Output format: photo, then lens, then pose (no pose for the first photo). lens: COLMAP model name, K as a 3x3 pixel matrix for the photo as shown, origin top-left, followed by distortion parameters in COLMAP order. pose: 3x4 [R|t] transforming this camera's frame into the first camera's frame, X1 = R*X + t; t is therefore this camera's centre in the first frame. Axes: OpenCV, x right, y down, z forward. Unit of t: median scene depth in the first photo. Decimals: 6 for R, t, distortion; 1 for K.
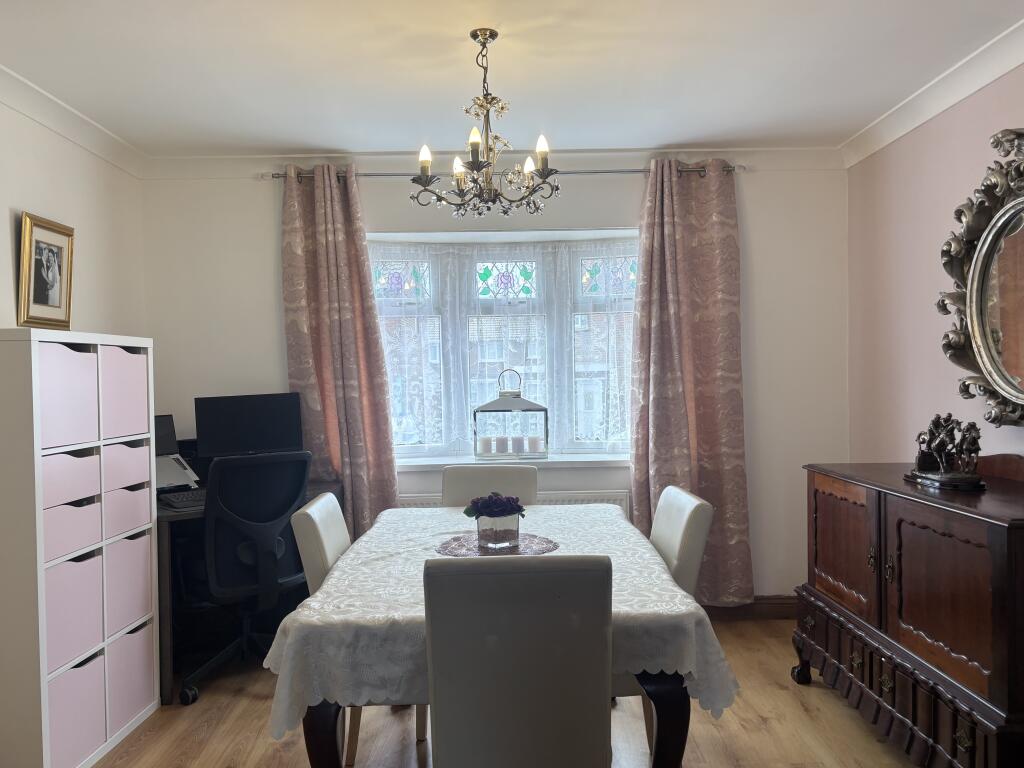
lens RADIAL K [[783.0, 0, 512.1], [0, 783.0, 381.2], [0, 0, 1]] dist [0.059009, -0.011523]
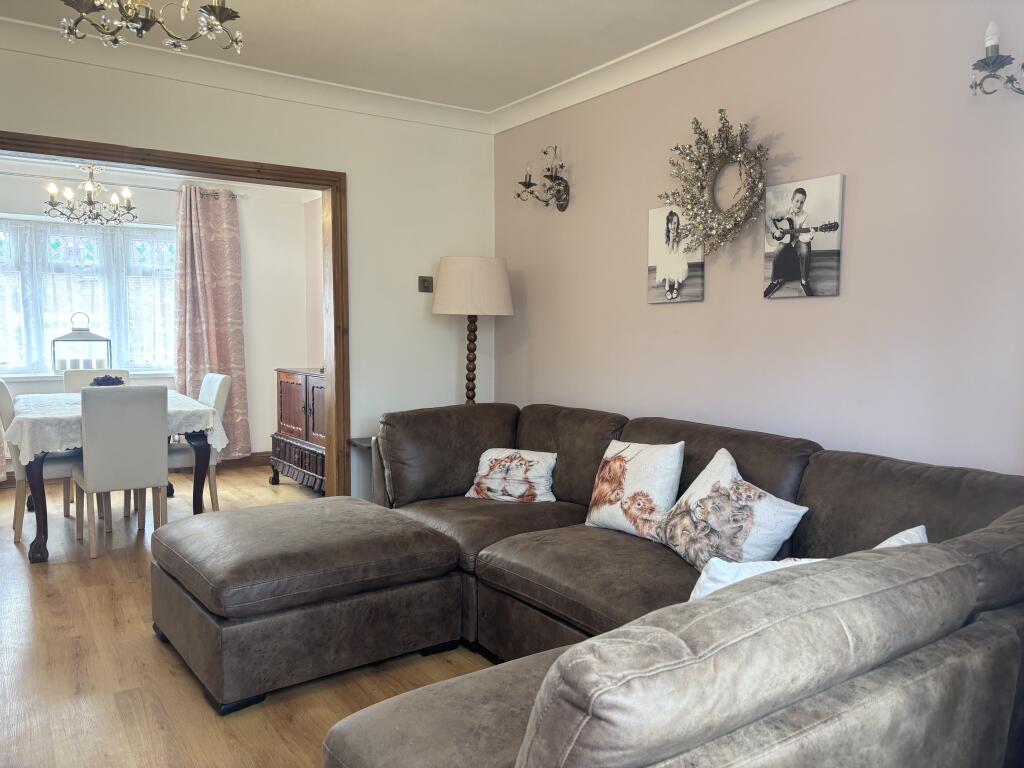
lens RADIAL K [[783.0, 0, 513.1], [0, 783.0, 389.7], [0, 0, 1]] dist [0.059009, -0.011523]
pose [[0.831217, -0.021664, 0.555526, -0.170449], [-0.014338, 0.998073, 0.060375, 0.029394], [-0.555764, -0.058149, 0.829304, -0.735566]]
